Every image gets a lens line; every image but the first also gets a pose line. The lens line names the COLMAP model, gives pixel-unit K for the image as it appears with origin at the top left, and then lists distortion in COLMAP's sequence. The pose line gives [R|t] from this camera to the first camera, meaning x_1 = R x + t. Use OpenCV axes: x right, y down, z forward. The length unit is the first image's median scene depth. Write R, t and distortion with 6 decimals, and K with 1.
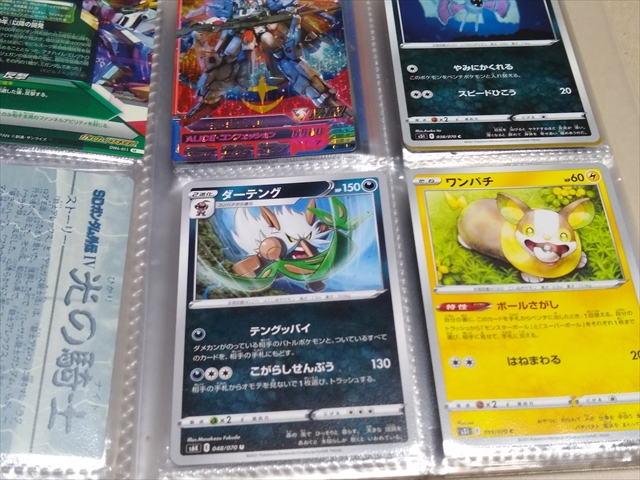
lens RADIAL K [[890.0, 0, 320.0], [0, 890.0, 240.0], [0, 0, 1]] dist [-0.036710, -0.100446]
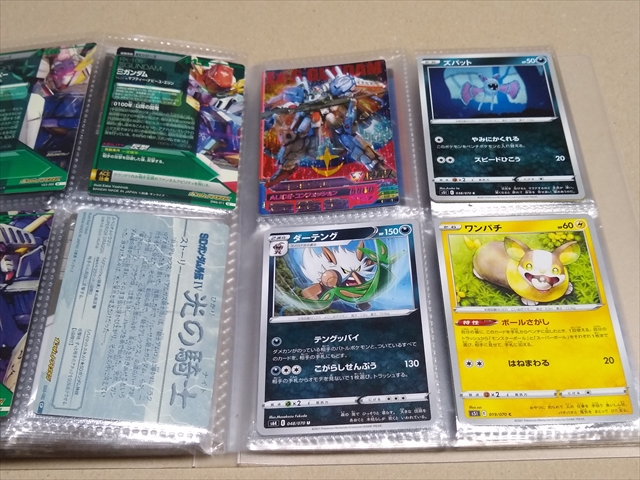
lens RADIAL K [[835.3, 0, 320.0], [0, 835.3, 240.0], [0, 0, 1]] dist [0.208039, -0.918415]
pose [[0.998155, 0.005364, -0.060481, 0.004415], [-0.008227, 0.998852, -0.047192, 0.011974], [0.060159, 0.047602, 0.997053, -0.246073]]
